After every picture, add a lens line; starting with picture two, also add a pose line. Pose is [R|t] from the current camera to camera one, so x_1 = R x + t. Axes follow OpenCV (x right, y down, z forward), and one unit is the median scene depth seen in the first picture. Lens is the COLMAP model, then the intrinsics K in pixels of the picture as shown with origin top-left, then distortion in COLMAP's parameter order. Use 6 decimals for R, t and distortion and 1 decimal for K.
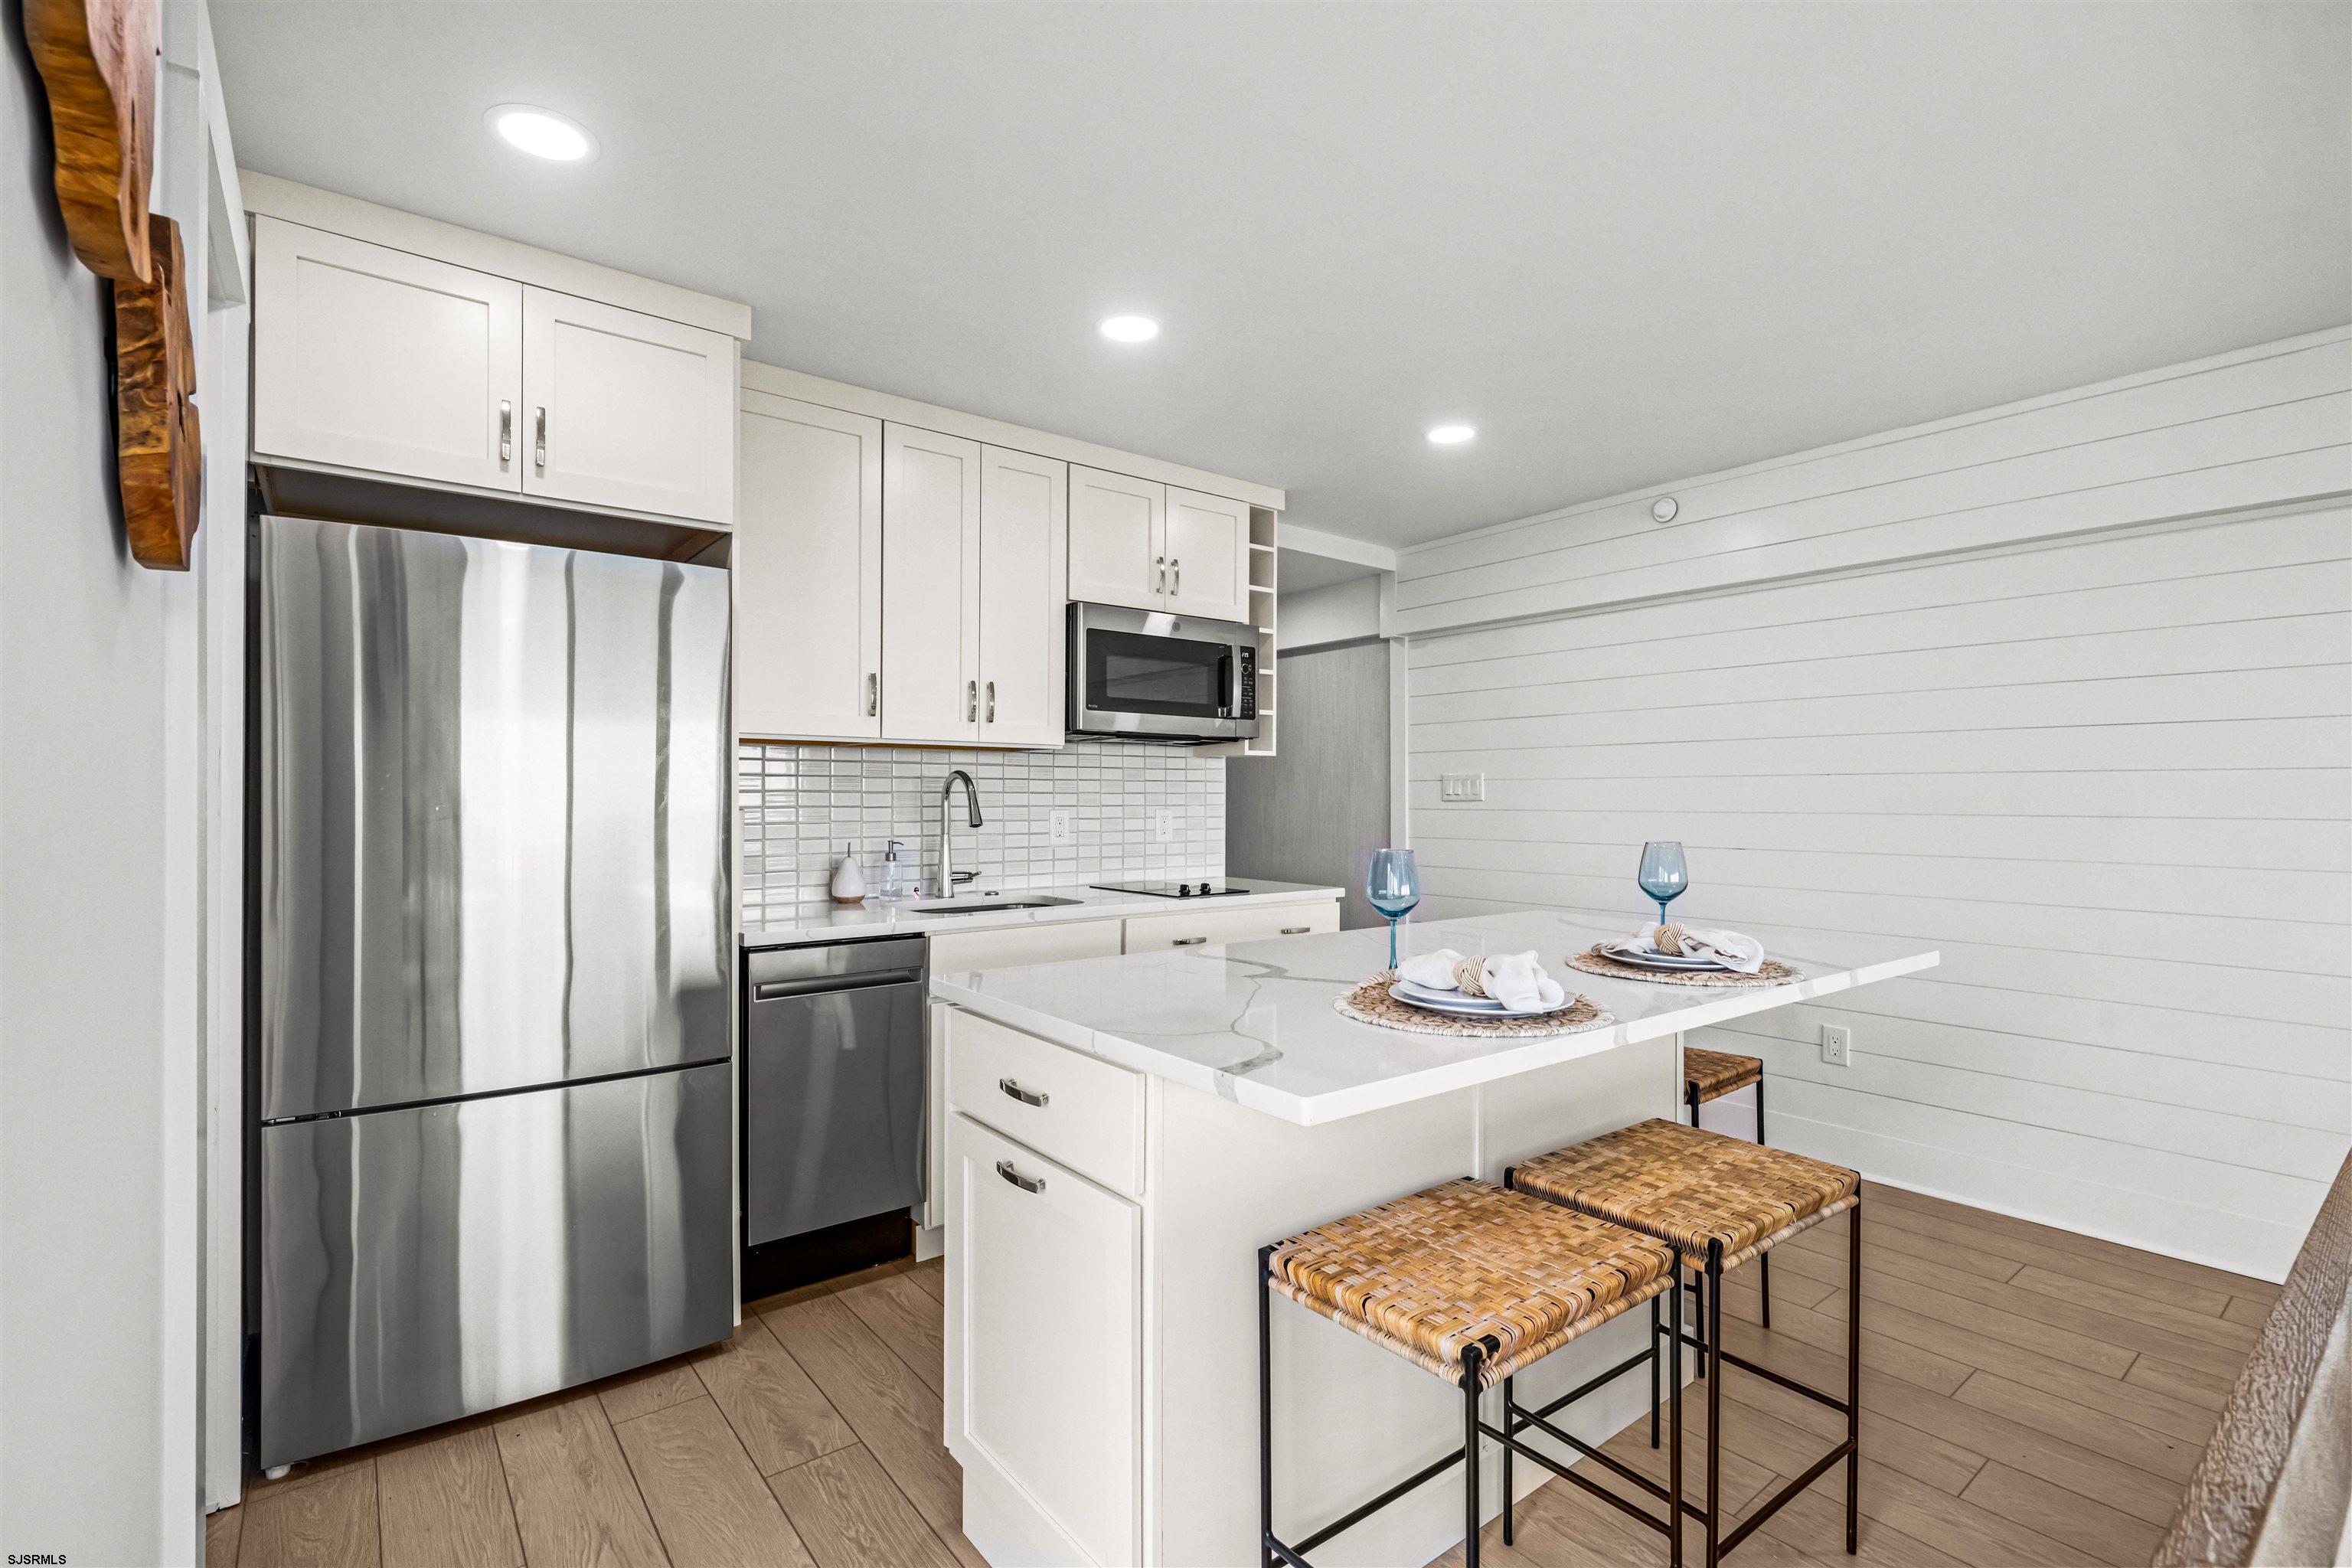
lens RADIAL K [[1069.7, 0, 1178.6], [0, 1069.7, 786.0], [0, 0, 1]] dist [-0.000563, -0.000407]
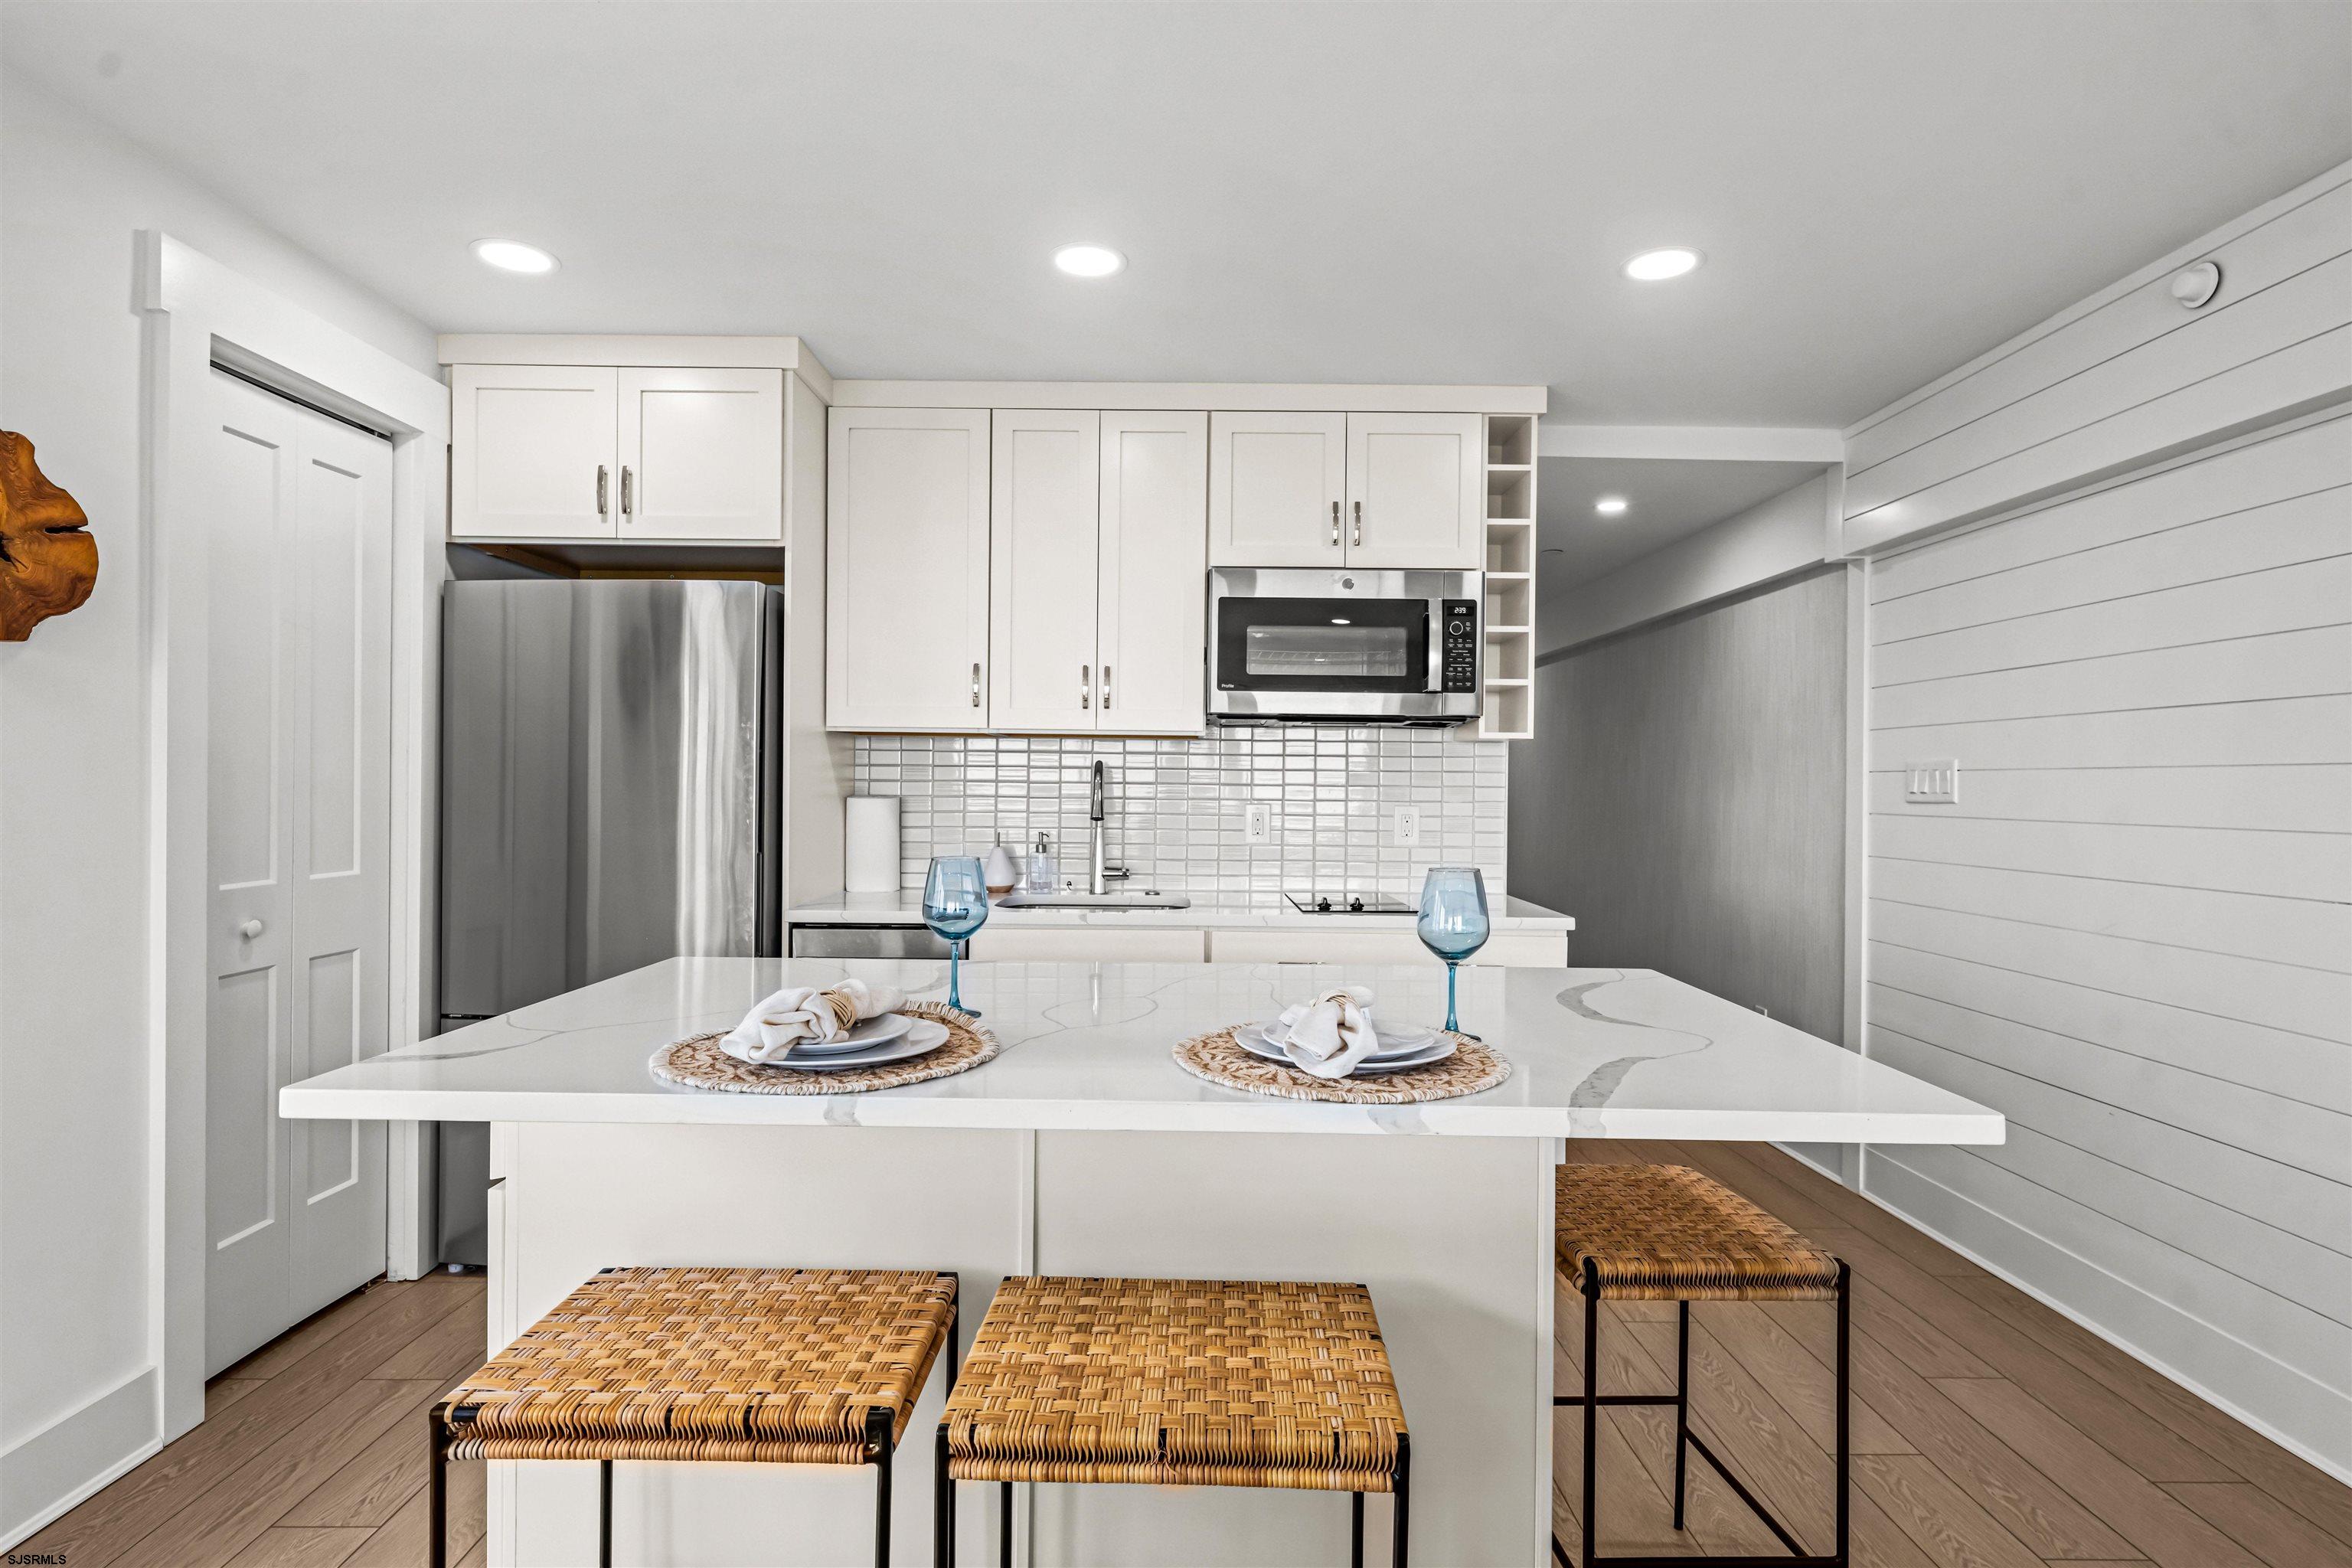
lens RADIAL K [[1185.2, 0, 1174.0], [0, 1185.2, 781.9], [0, 0, 1]] dist [-0.000004, -0.000415]
pose [[0.784065, 0.005502, -0.620654, 0.484743], [-0.002916, 0.999982, 0.005182, -0.001282], [0.620672, -0.002253, 0.784067, 0.214133]]
